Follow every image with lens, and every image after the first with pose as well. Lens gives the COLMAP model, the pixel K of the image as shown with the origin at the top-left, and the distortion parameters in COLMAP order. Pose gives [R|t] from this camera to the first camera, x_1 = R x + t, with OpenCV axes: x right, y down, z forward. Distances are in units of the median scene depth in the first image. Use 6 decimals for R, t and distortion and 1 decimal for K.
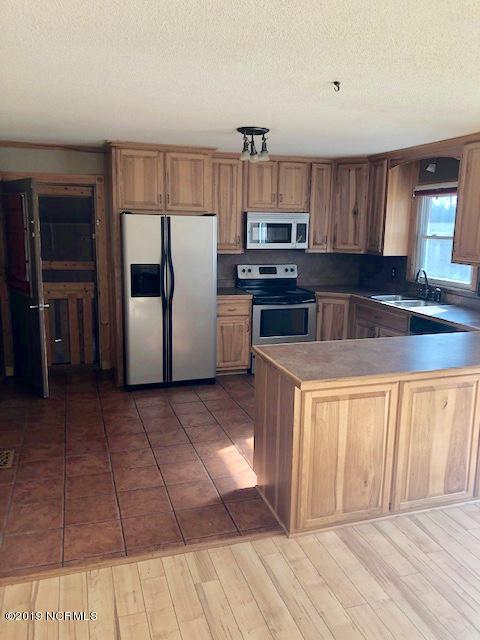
lens RADIAL K [[516.8, 0, 238.4], [0, 516.8, 316.9], [0, 0, 1]] dist [0.035938, -0.031403]
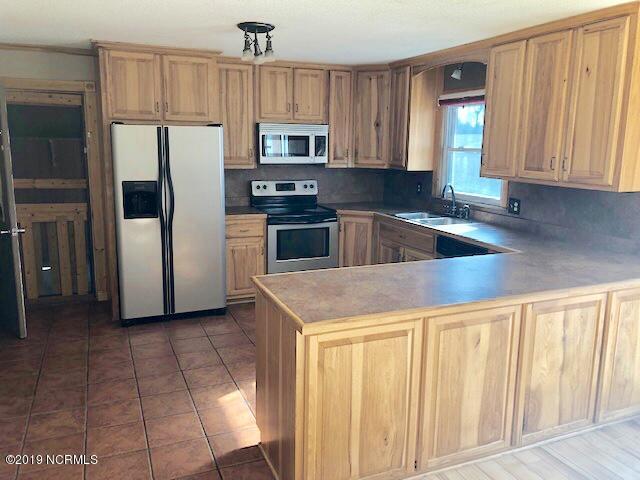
lens RADIAL K [[516.8, 0, 305.4], [0, 516.8, 229.1], [0, 0, 1]] dist [0.035938, -0.031403]
pose [[0.997678, -0.015984, 0.066207, 0.039591], [0.016627, 0.999820, -0.009174, -0.008209], [-0.066048, 0.010254, 0.997764, 0.104113]]
